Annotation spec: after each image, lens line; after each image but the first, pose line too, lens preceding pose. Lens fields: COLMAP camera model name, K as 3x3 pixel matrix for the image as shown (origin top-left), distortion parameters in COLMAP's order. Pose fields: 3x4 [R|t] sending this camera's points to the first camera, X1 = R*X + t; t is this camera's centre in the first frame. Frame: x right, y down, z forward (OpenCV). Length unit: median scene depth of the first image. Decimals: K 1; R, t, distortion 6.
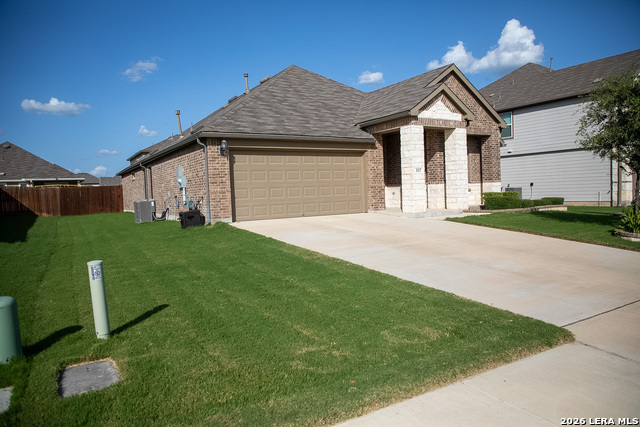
lens RADIAL K [[444.2, 0, 320.0], [0, 444.2, 213.5], [0, 0, 1]] dist [-0.071768, 0.046991]
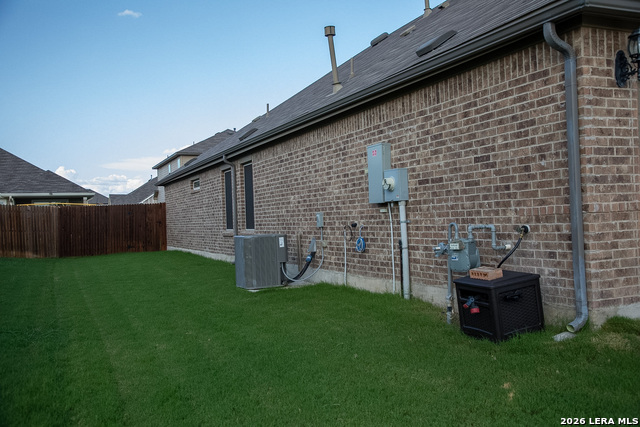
lens RADIAL K [[597.3, 0, 320.0], [0, 597.3, 213.5], [0, 0, 1]] dist [0.004977, 0.003307]
pose [[0.993216, 0.002063, -0.116263, -0.178361], [-0.008370, 0.998518, -0.053781, -0.012212], [0.115980, 0.054390, 0.991761, 0.286241]]
